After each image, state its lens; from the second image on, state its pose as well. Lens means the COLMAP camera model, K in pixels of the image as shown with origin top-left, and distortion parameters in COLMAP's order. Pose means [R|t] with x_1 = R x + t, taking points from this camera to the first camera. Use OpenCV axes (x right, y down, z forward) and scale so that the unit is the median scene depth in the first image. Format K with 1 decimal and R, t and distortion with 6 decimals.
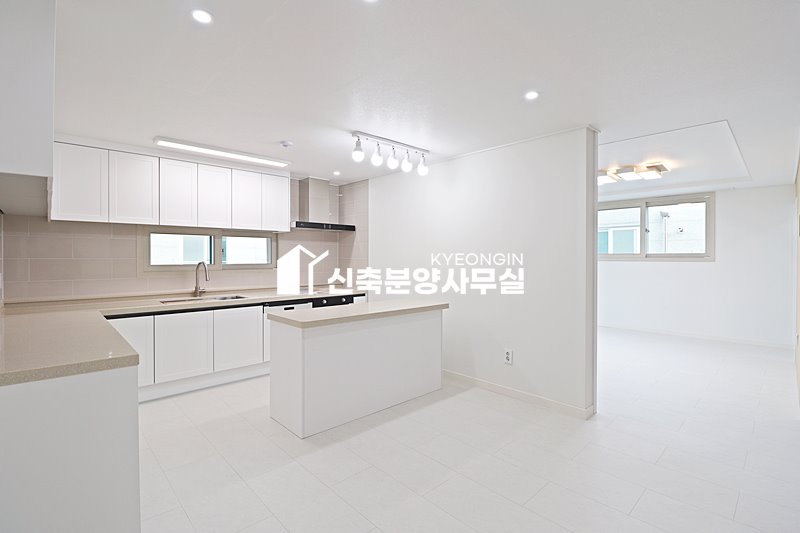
lens RADIAL K [[372.3, 0, 401.3], [0, 372.3, 258.6], [0, 0, 1]] dist [0.001063, -0.015612]
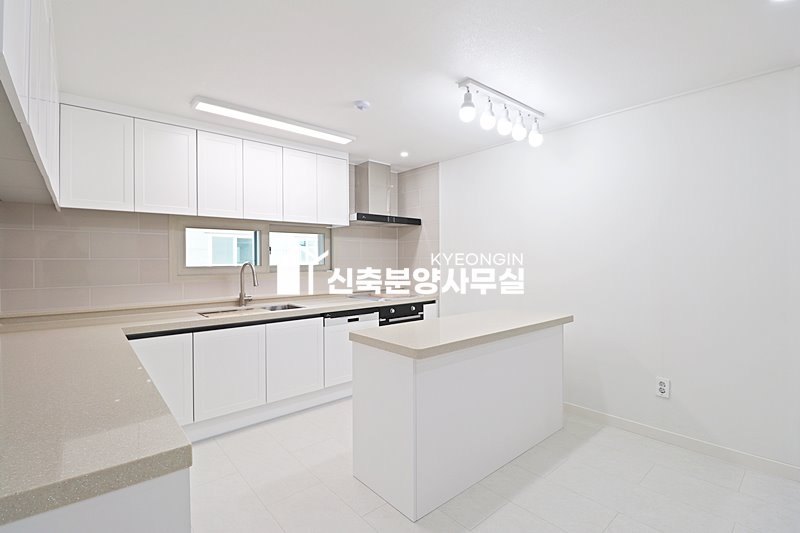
lens RADIAL K [[368.0, 0, 400.5], [0, 368.0, 260.4], [0, 0, 1]] dist [-0.000955, -0.014941]
pose [[0.998953, -0.006908, -0.045230, -0.174443], [0.006798, 0.999974, -0.002586, 0.008430], [0.045246, 0.002276, 0.998973, 0.226482]]
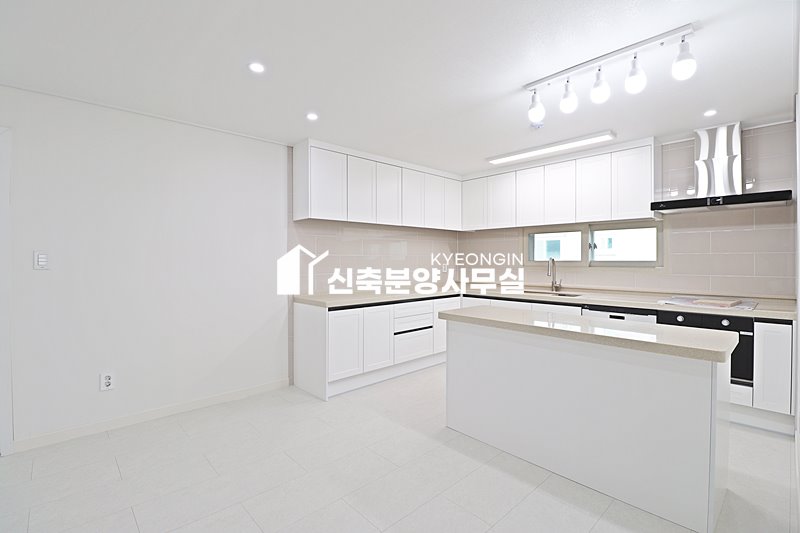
lens RADIAL K [[368.0, 0, 400.5], [0, 368.0, 260.4], [0, 0, 1]] dist [-0.000955, -0.014941]
pose [[-0.014585, 0.002812, -0.999890, 0.512368], [0.000237, 0.999996, 0.002809, 0.012932], [0.999894, -0.000196, -0.014586, 0.598471]]
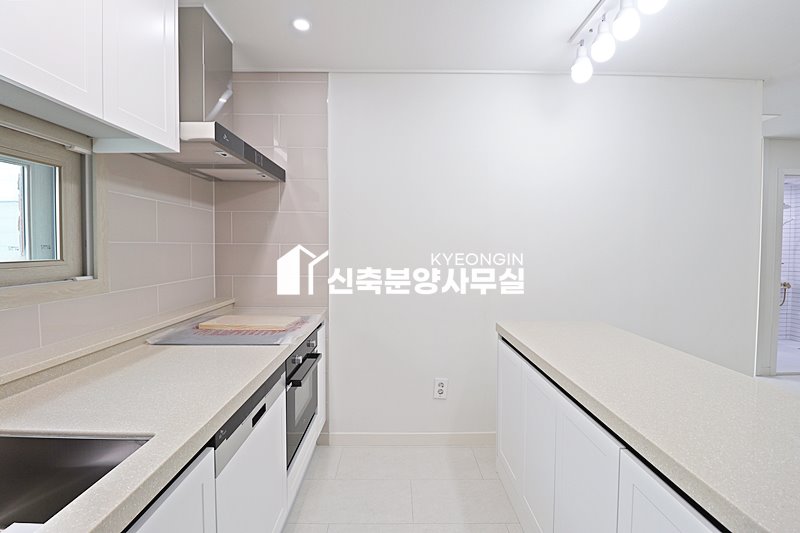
lens RADIAL K [[368.0, 0, 400.5], [0, 368.0, 260.4], [0, 0, 1]] dist [-0.000955, -0.014941]
pose [[0.682336, -0.026711, 0.730550, -0.464044], [0.000606, 0.999353, 0.035973, 0.004243], [-0.731038, -0.024103, 0.681911, 0.783403]]
